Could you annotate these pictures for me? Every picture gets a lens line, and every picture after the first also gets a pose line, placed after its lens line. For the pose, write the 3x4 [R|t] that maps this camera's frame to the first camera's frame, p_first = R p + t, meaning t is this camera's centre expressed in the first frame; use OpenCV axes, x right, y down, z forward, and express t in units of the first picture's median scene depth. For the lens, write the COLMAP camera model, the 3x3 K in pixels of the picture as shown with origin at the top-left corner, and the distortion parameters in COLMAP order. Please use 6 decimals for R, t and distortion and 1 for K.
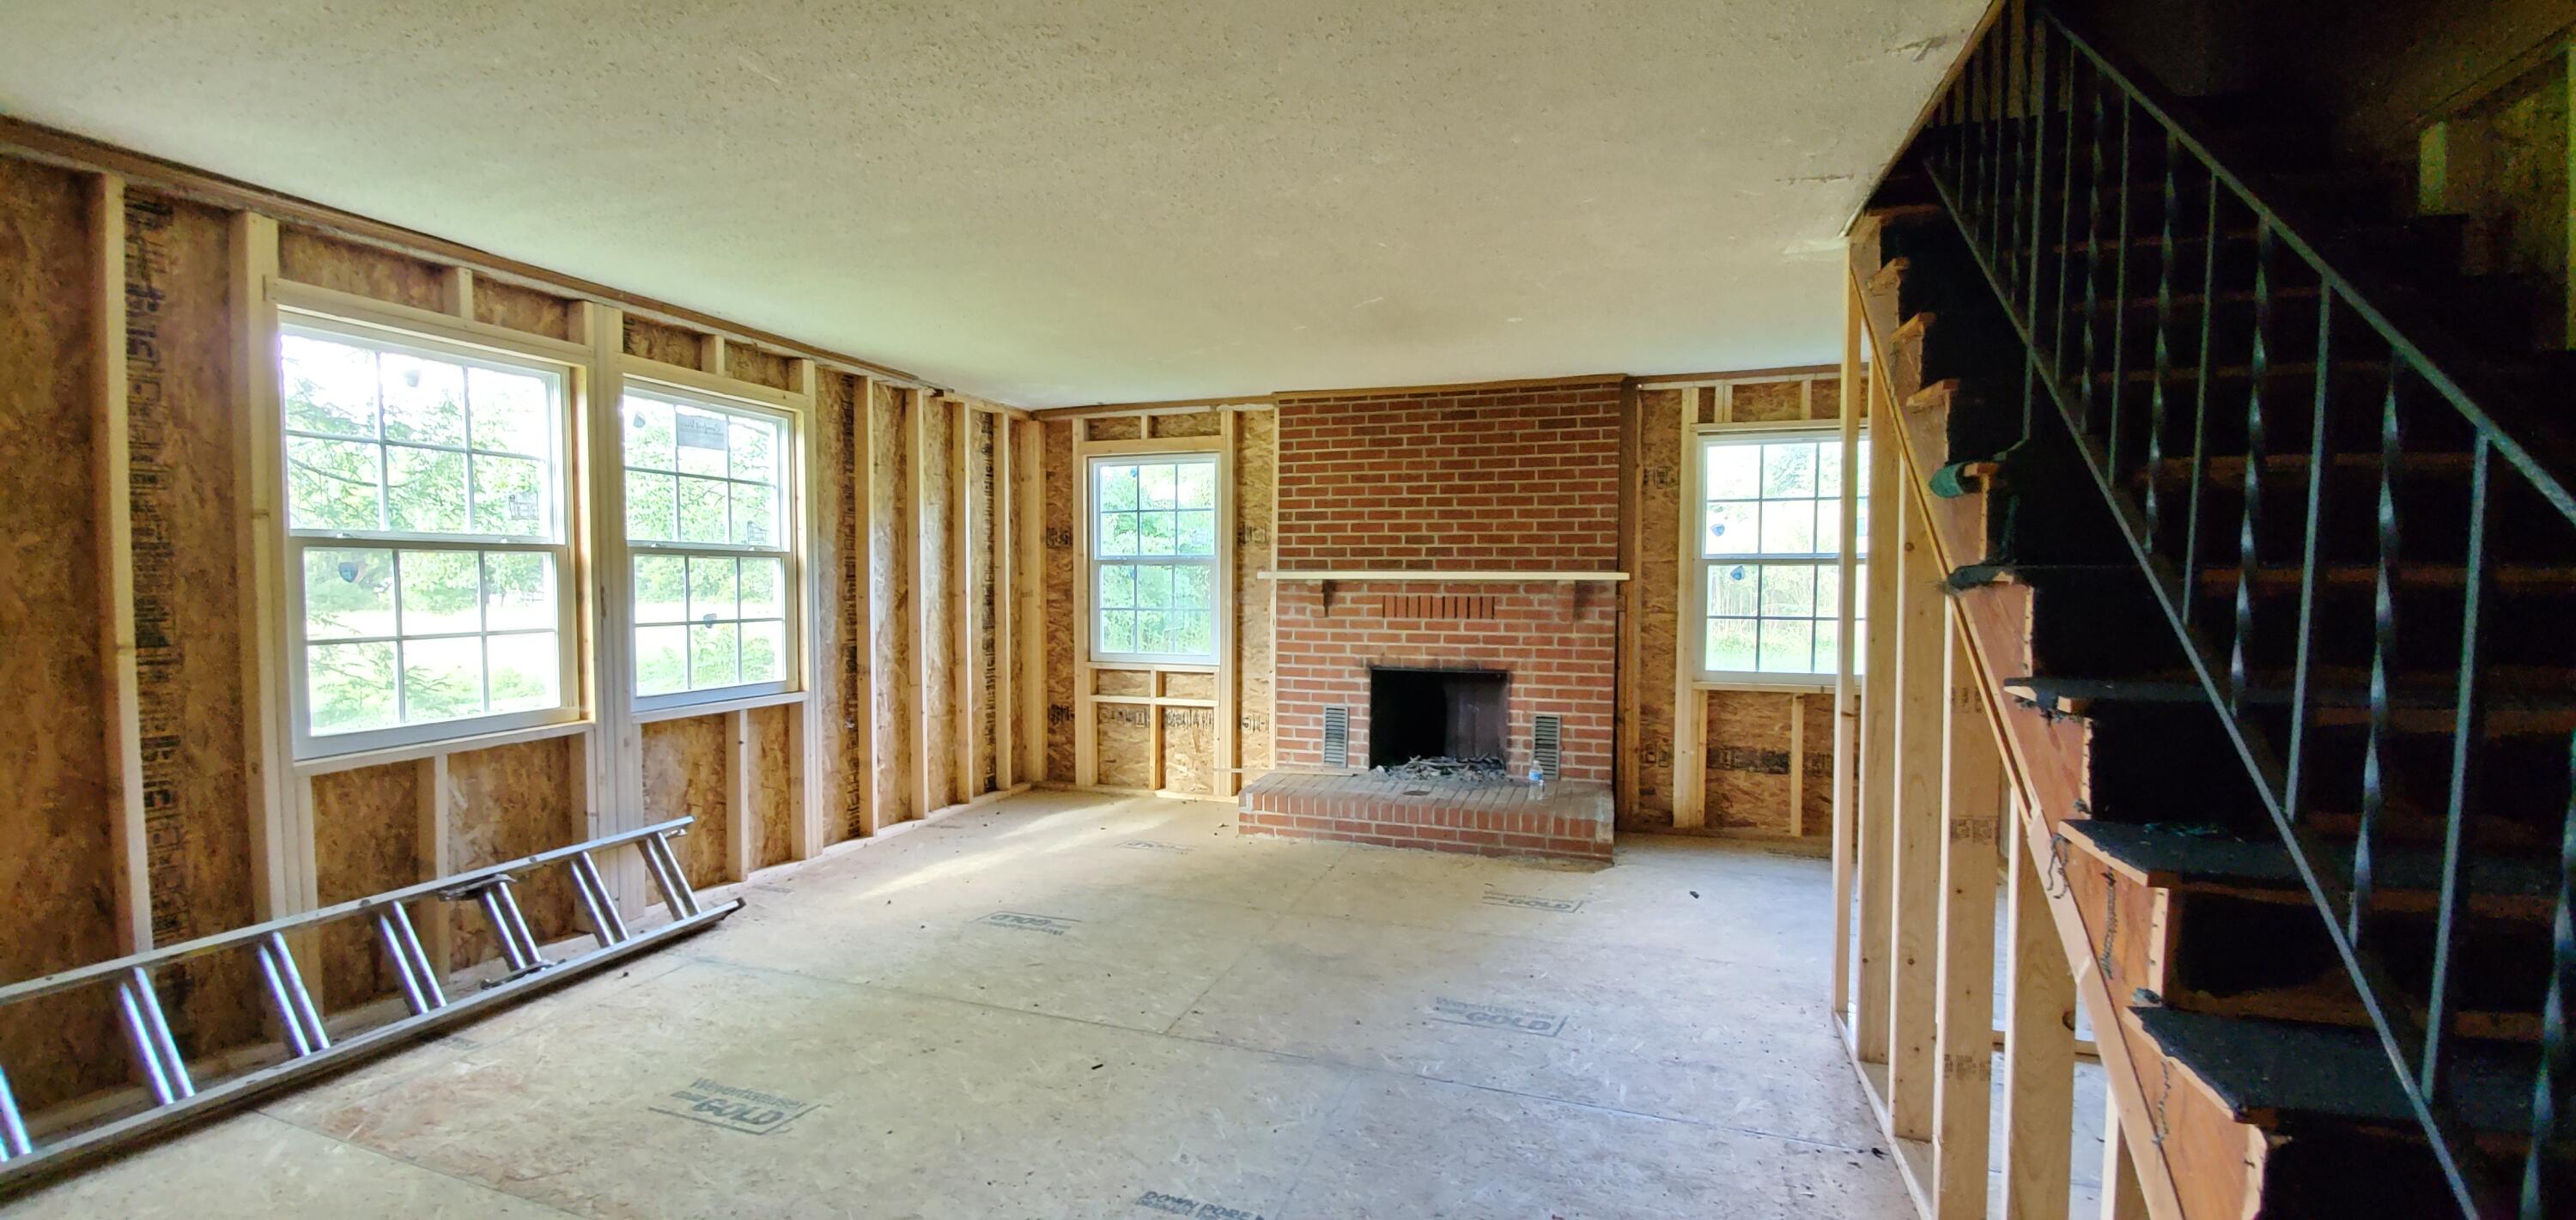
lens RADIAL K [[1003.9, 0, 1282.9], [0, 1003.9, 610.3], [0, 0, 1]] dist [0.000978, 0.000020]
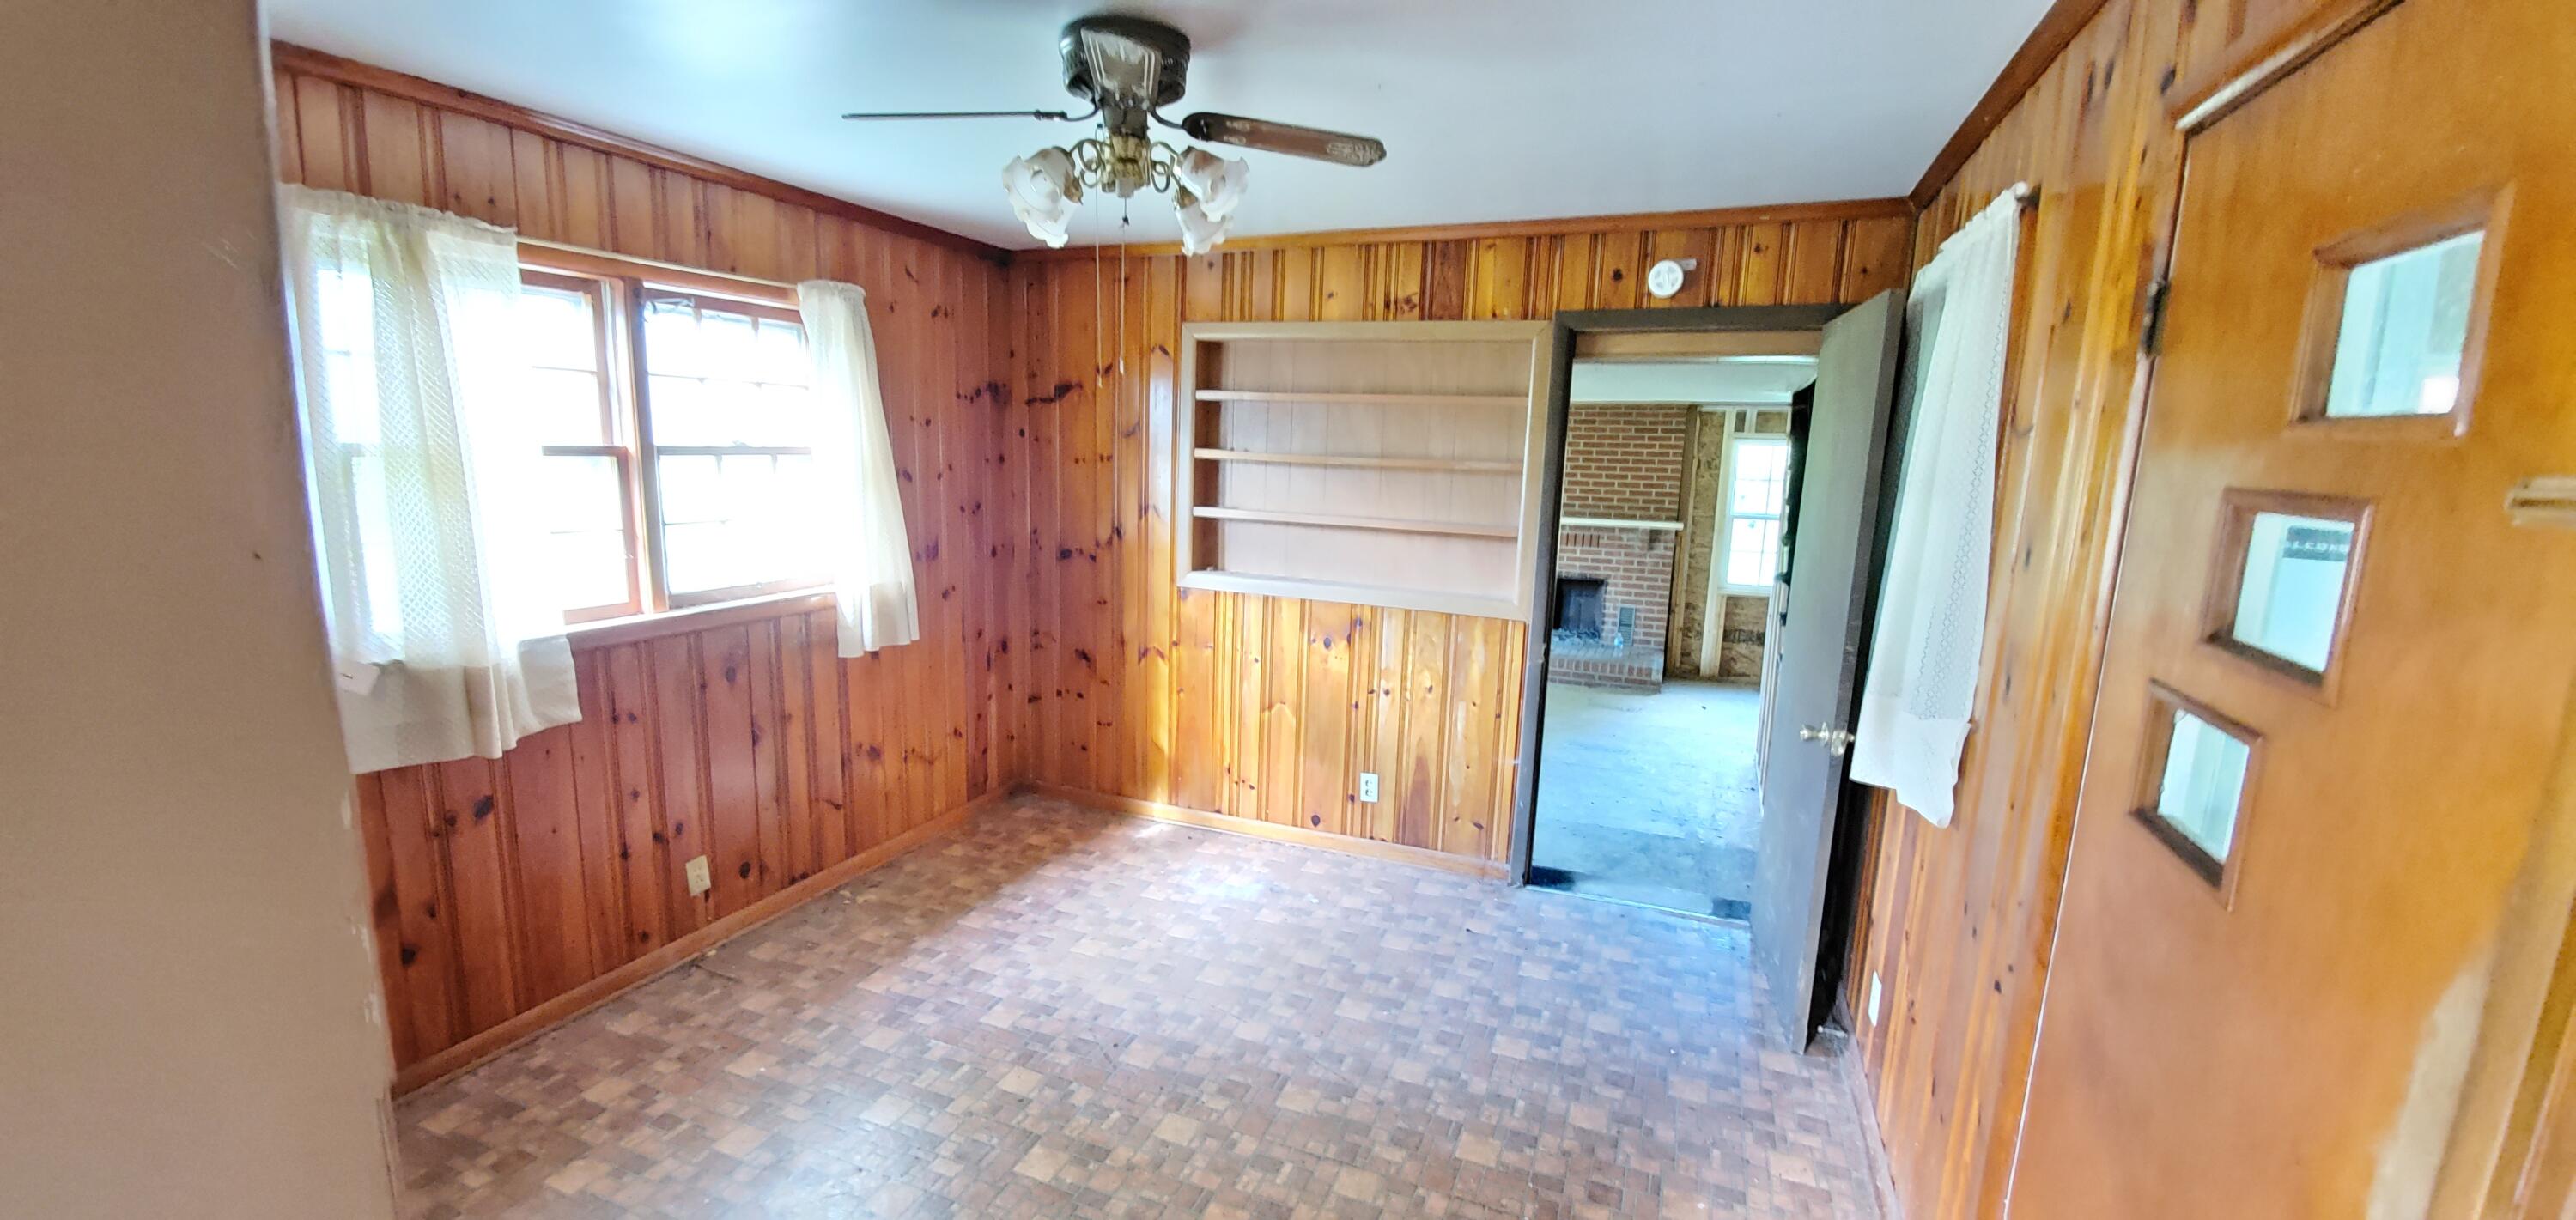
lens RADIAL K [[1003.9, 0, 1281.7], [0, 1003.9, 614.7], [0, 0, 1]] dist [0.000978, 0.000020]
pose [[0.997437, 0.030555, -0.064705, -0.204825], [-0.021414, 0.990268, 0.137516, -0.101725], [0.068277, -0.135778, 0.988384, -0.701445]]
